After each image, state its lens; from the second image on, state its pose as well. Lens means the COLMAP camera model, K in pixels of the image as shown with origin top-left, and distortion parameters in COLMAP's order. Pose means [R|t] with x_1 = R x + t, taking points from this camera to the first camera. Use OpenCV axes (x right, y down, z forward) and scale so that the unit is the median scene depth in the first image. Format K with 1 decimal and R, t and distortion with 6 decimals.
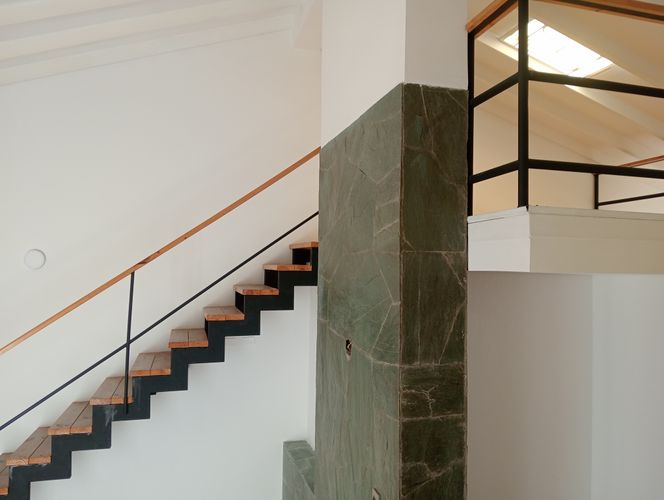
lens RADIAL K [[538.6, 0, 352.5], [0, 538.6, 246.8], [0, 0, 1]] dist [0.092337, -0.171244]
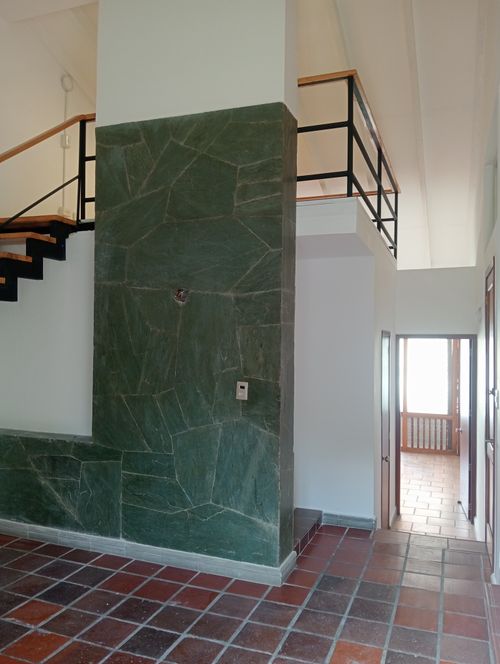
lens RADIAL K [[541.2, 0, 265.6], [0, 541.2, 331.7], [0, 0, 1]] dist [0.095684, -0.184291]
pose [[0.598439, 0.000504, 0.801168, -1.071664], [-0.034029, 0.999113, 0.024789, 0.277235], [-0.800445, -0.042097, 0.597926, 0.096707]]
